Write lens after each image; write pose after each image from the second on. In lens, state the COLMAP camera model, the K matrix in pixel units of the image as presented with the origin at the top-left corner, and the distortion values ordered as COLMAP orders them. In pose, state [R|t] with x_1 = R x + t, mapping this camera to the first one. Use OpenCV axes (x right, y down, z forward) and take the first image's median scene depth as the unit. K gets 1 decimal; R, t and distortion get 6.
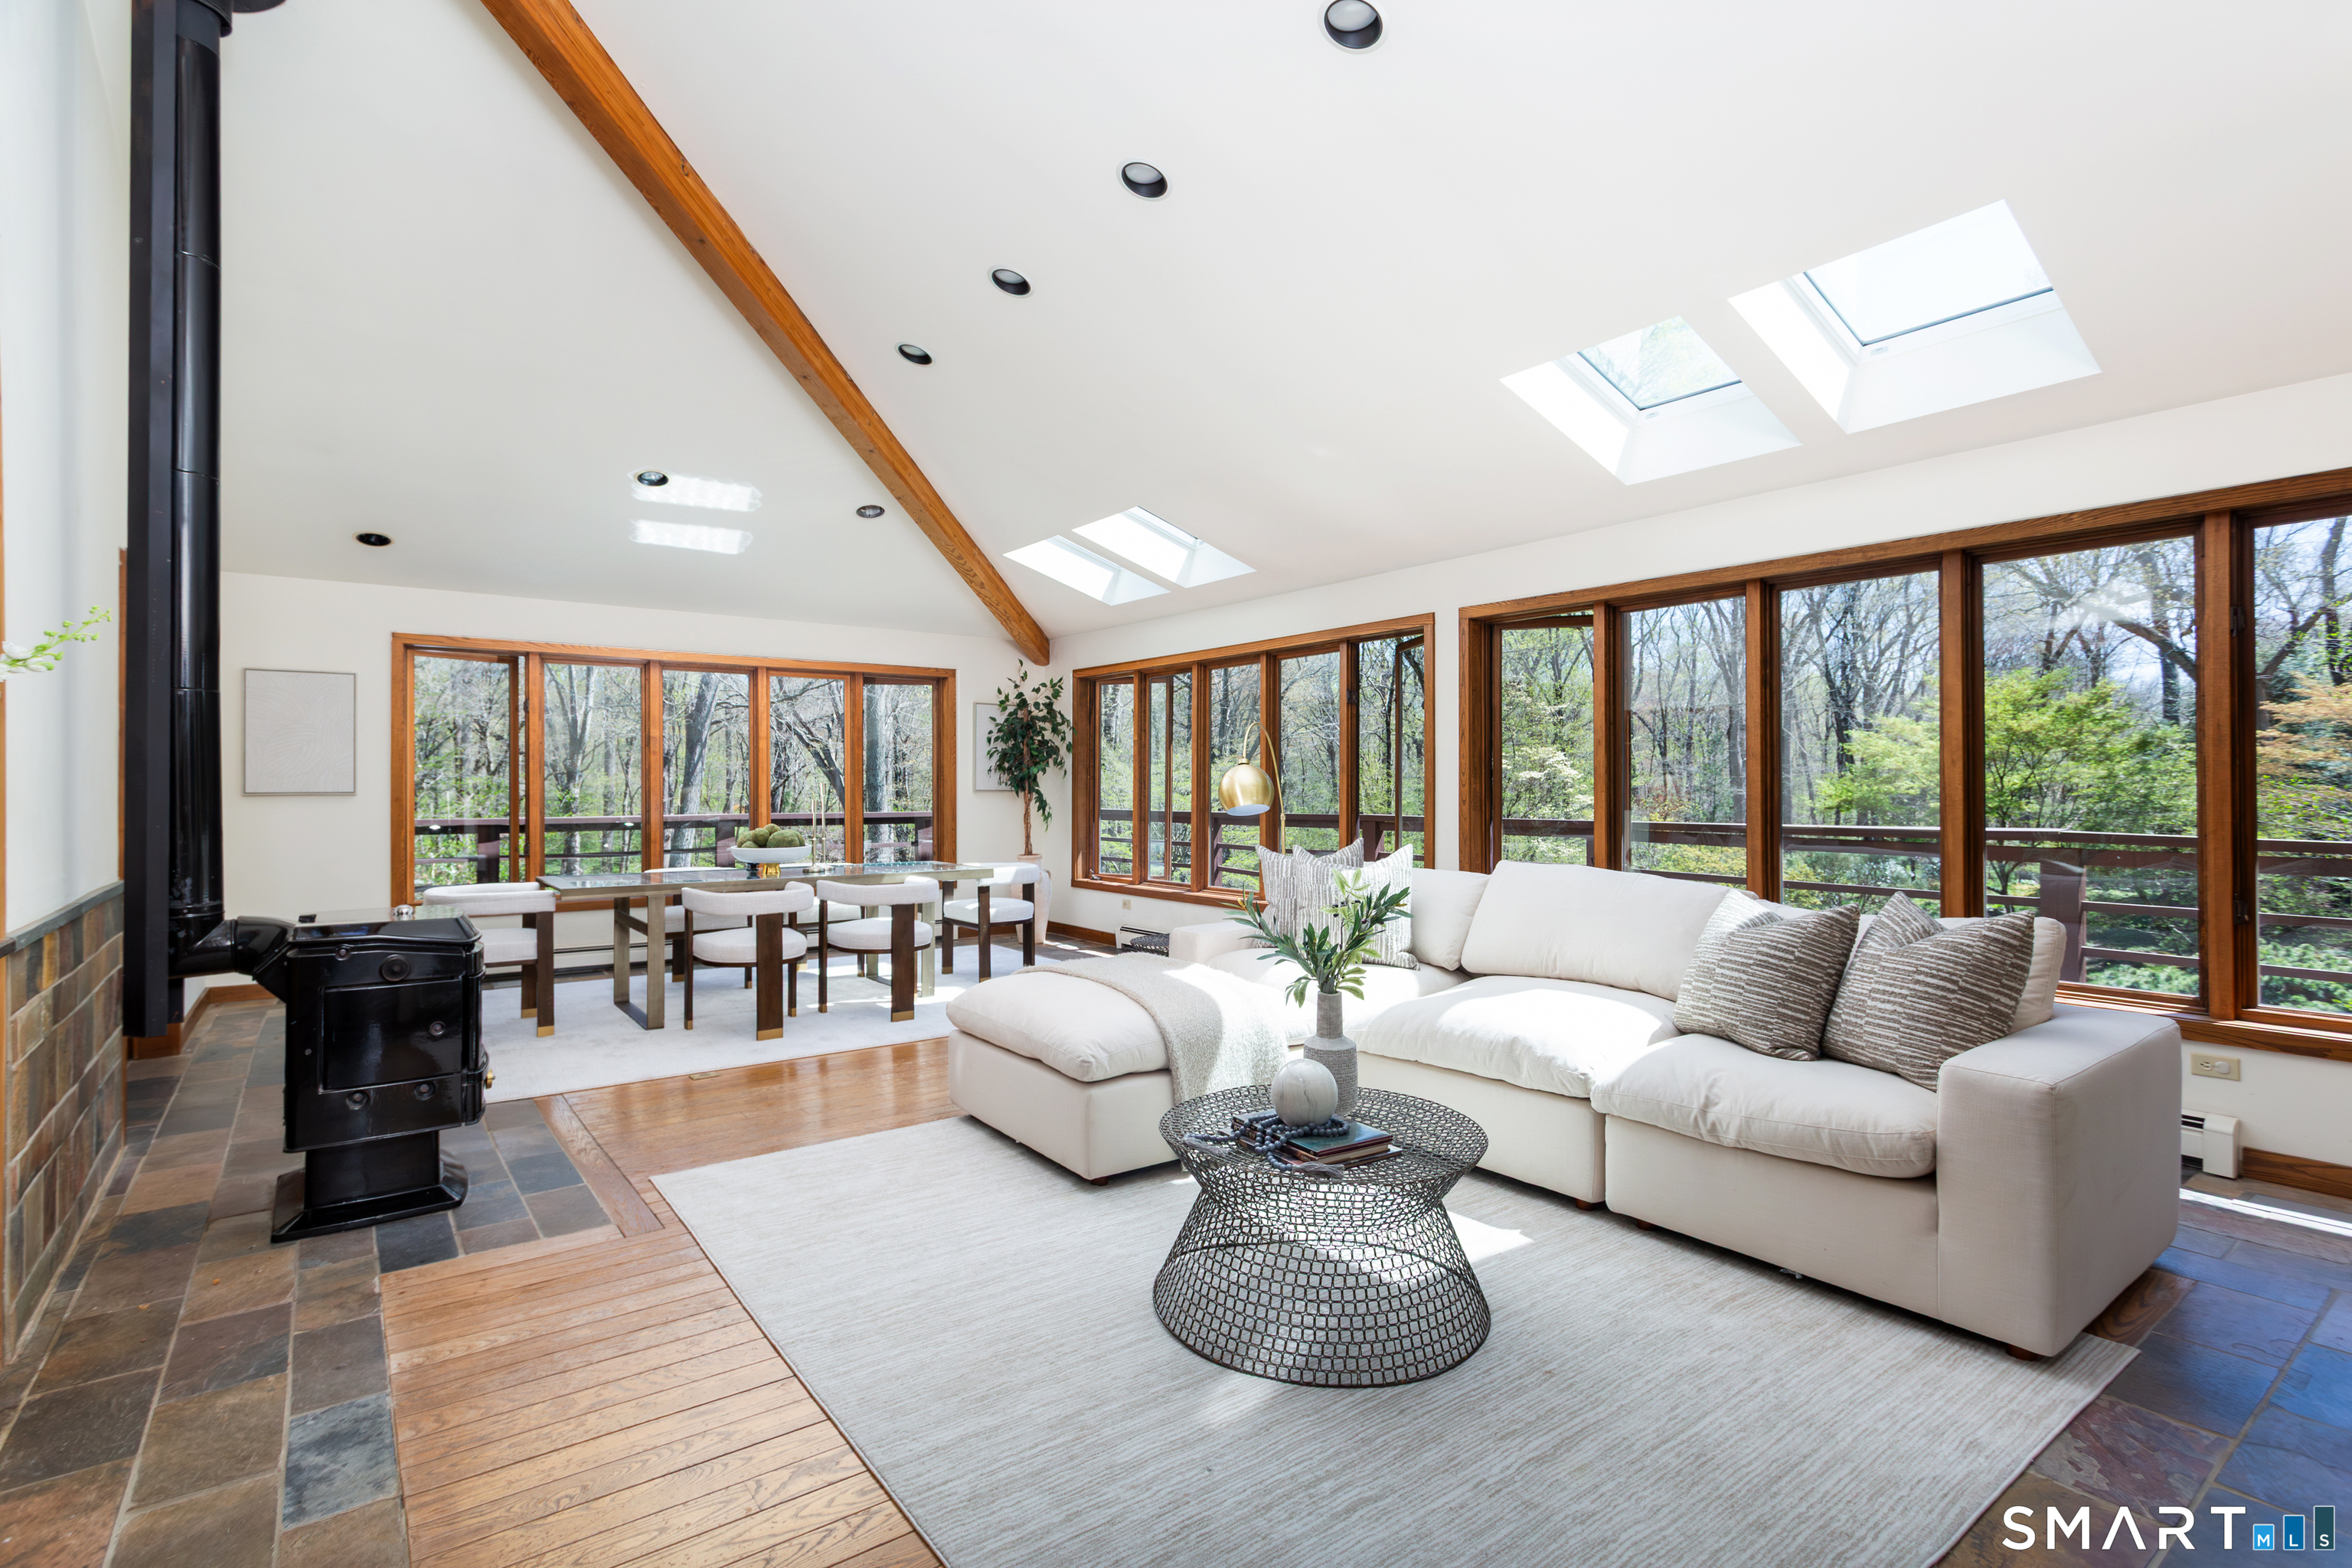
lens RADIAL K [[1089.5, 0, 1200.5], [0, 1089.5, 773.9], [0, 0, 1]] dist [-0.002364, 0.000157]
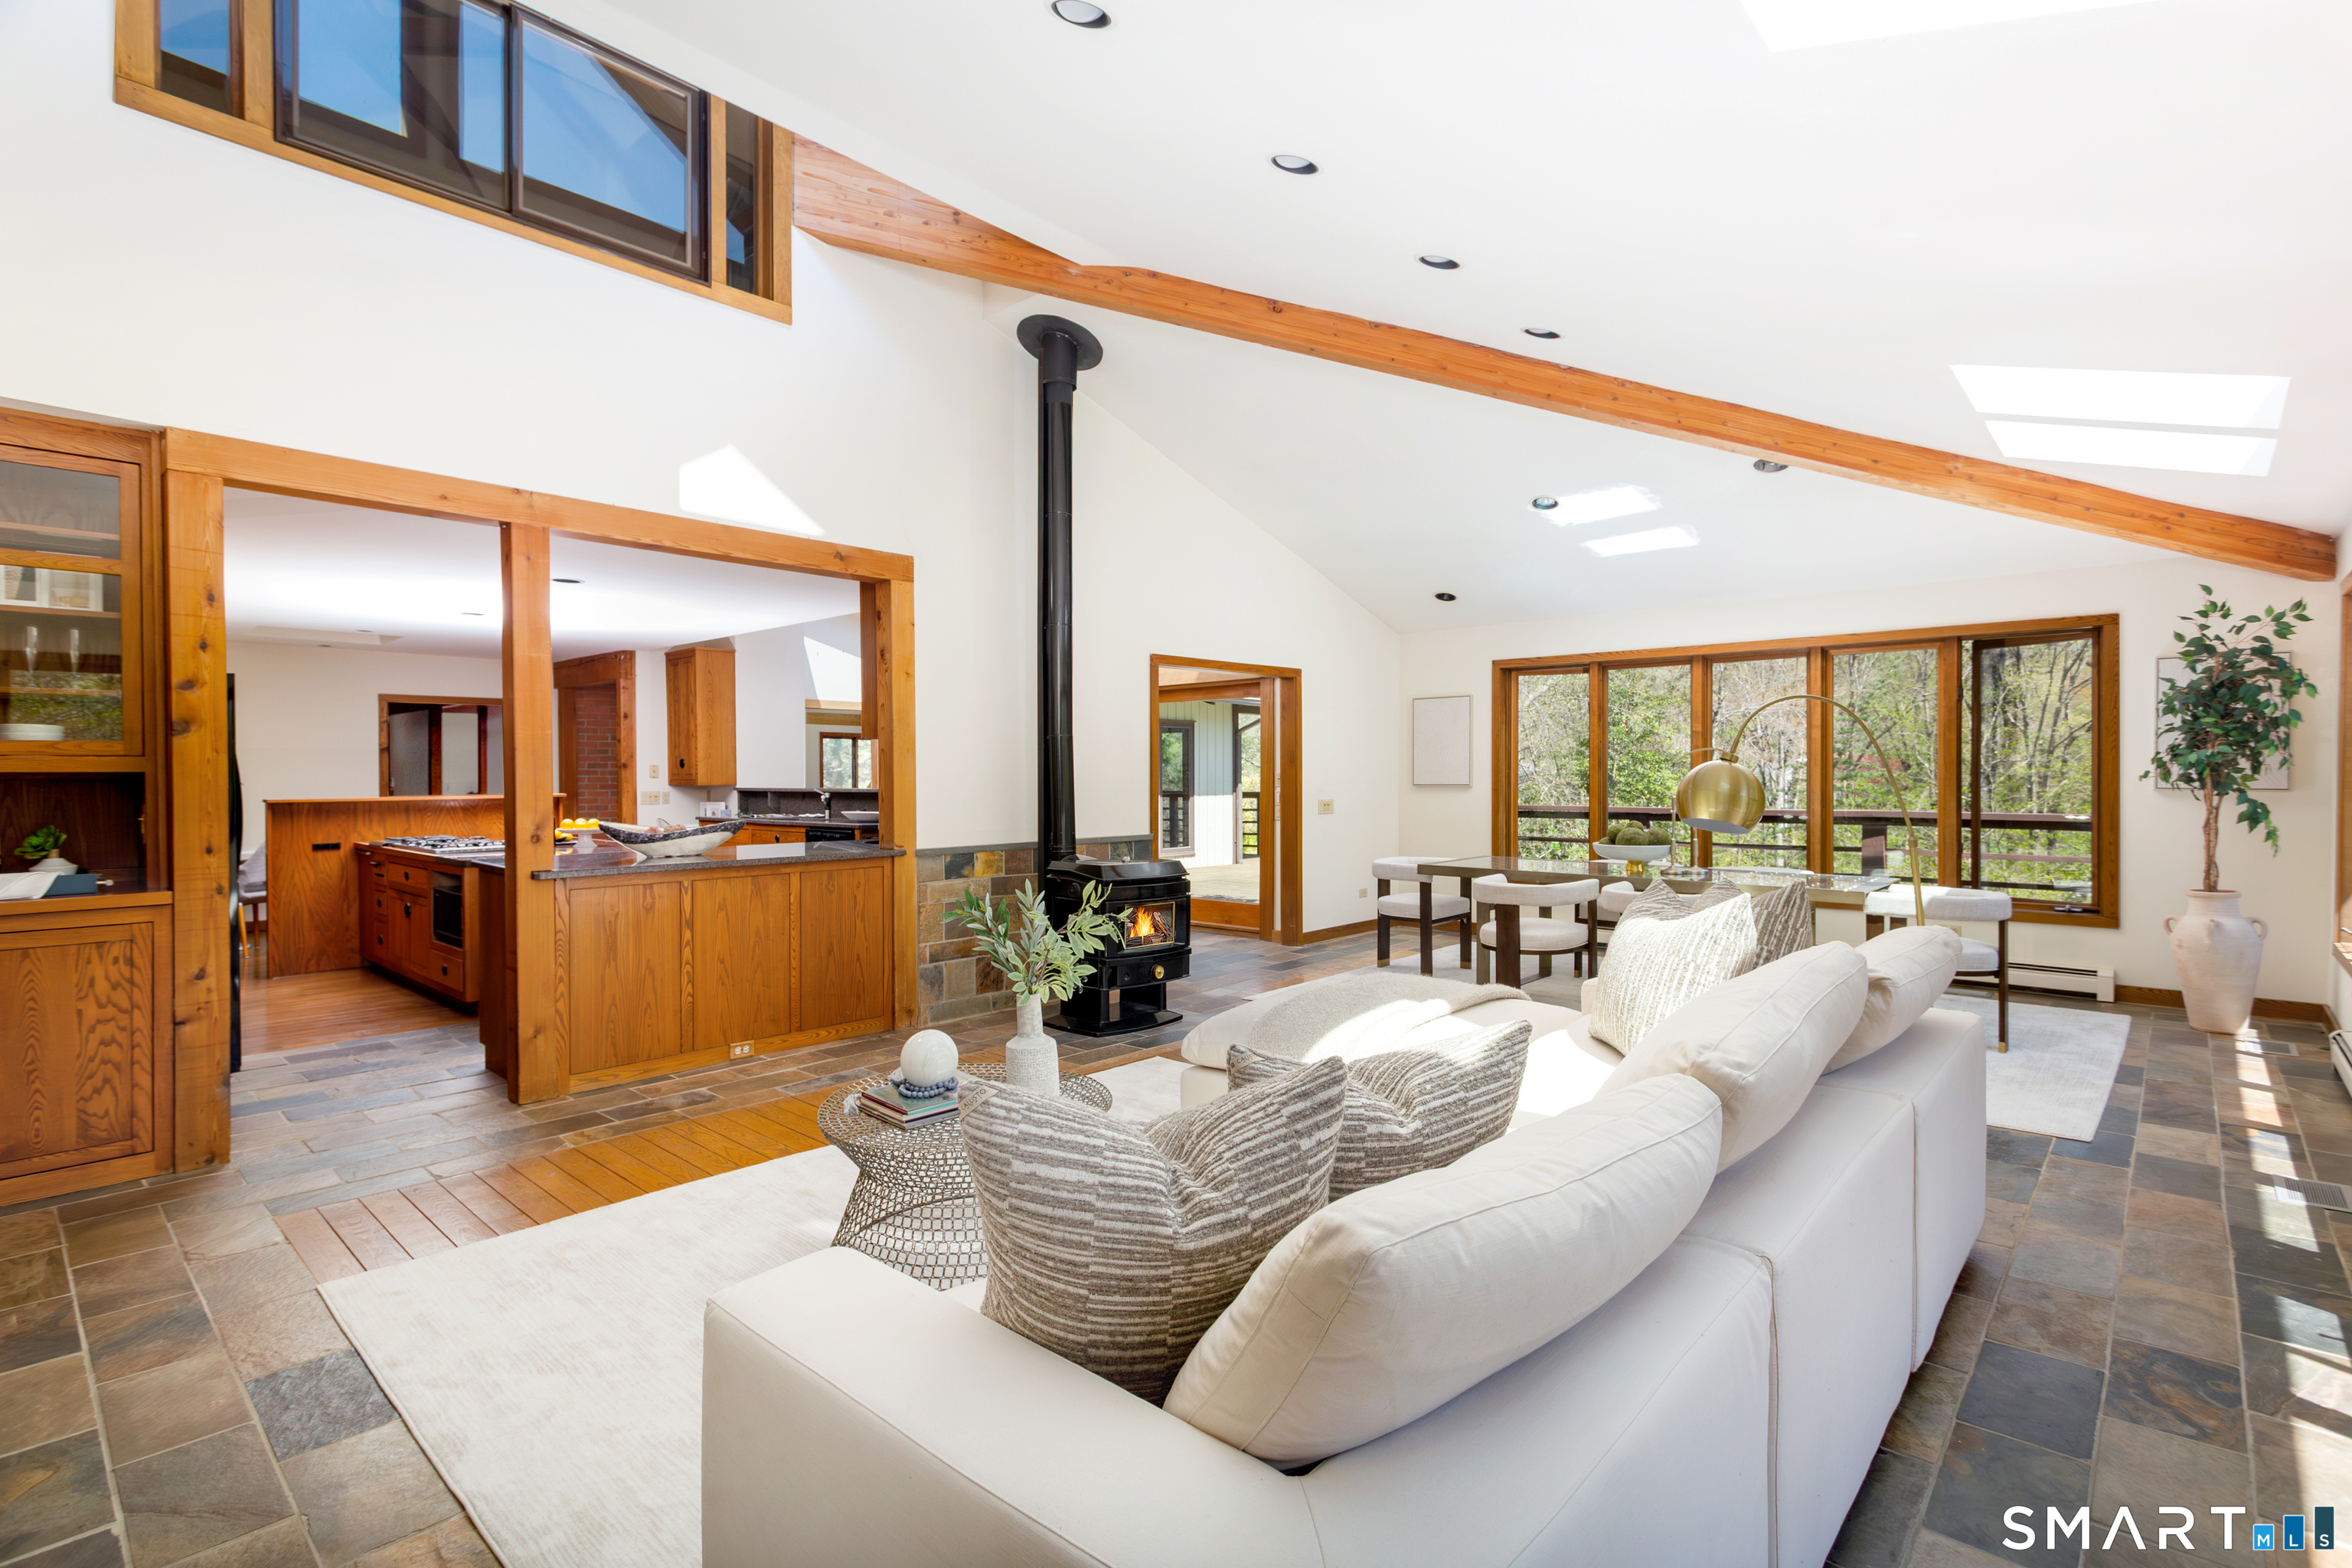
lens RADIAL K [[1111.0, 0, 1170.9], [0, 1111.0, 780.9], [0, 0, 1]] dist [-0.002441, -0.000491]
pose [[0.155875, 0.001453, -0.987776, 0.210741], [0.009733, 0.999948, 0.003007, 0.001744], [0.987729, -0.010083, 0.155853, 0.168249]]
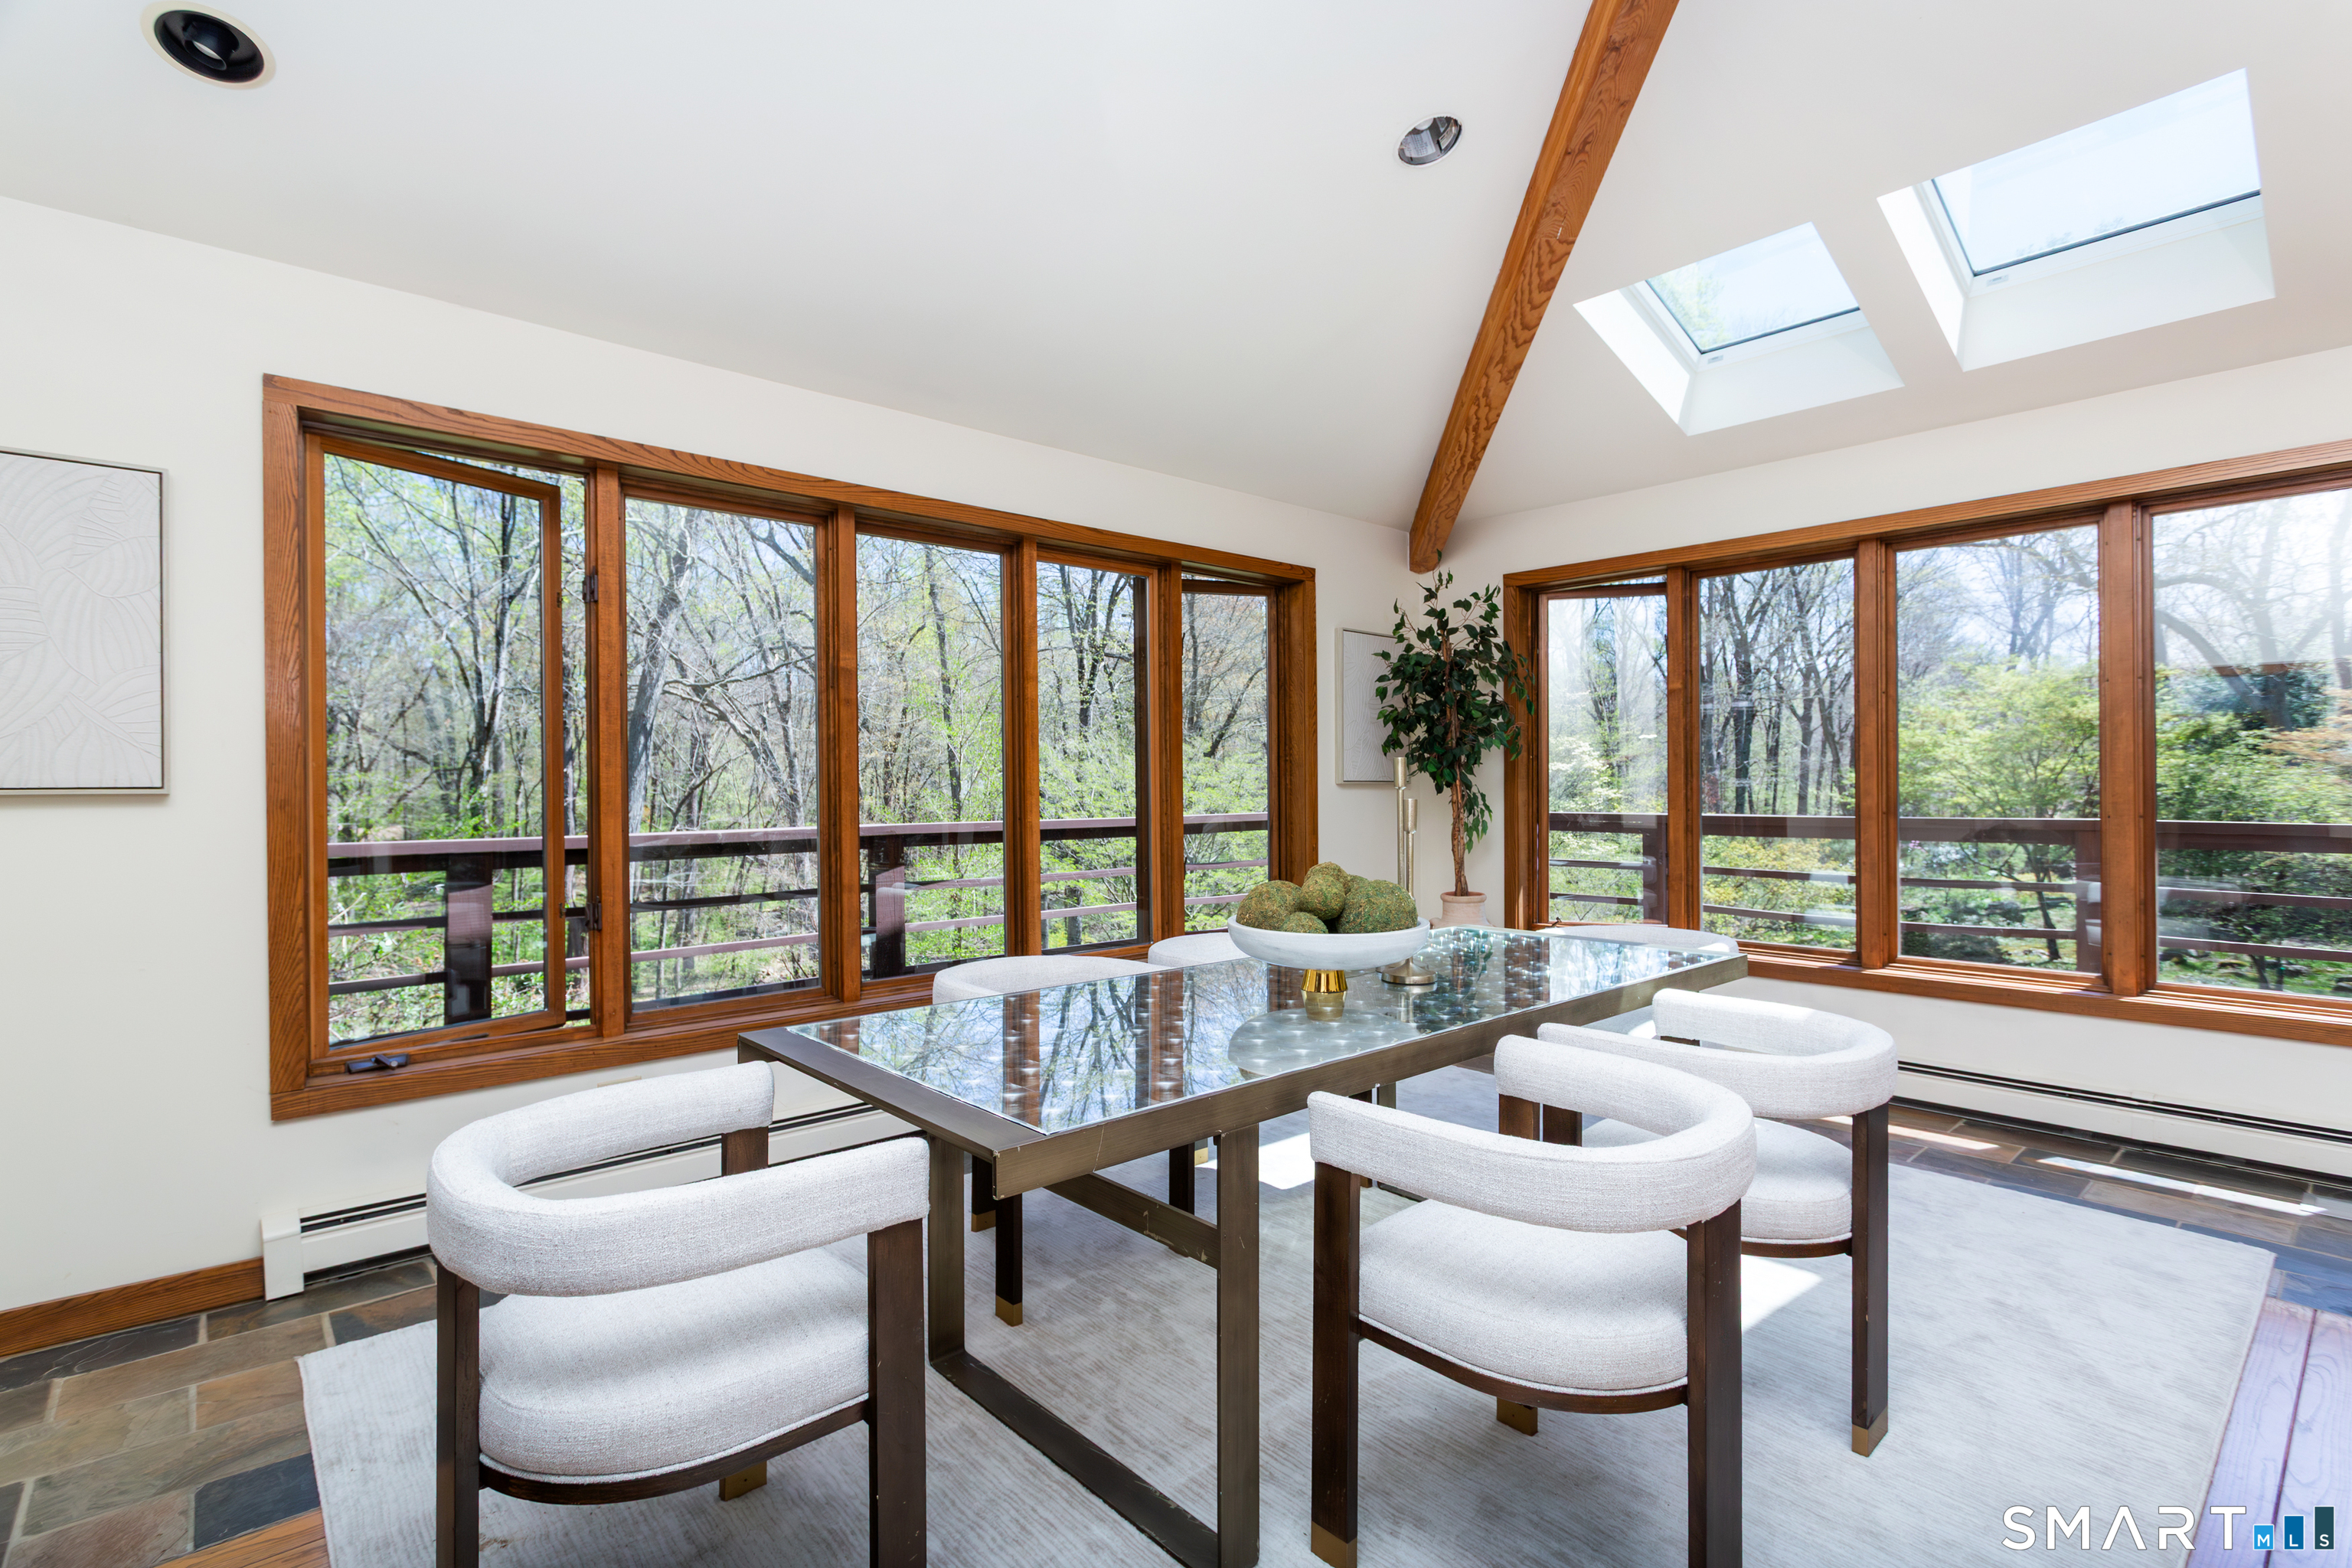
lens RADIAL K [[1111.0, 0, 1170.9], [0, 1111.0, 780.9], [0, 0, 1]] dist [-0.002441, -0.000491]
pose [[0.998094, -0.010741, 0.060763, -0.188468], [0.009996, 0.999871, 0.012545, 0.003751], [-0.060890, -0.011914, 0.998073, 0.243315]]
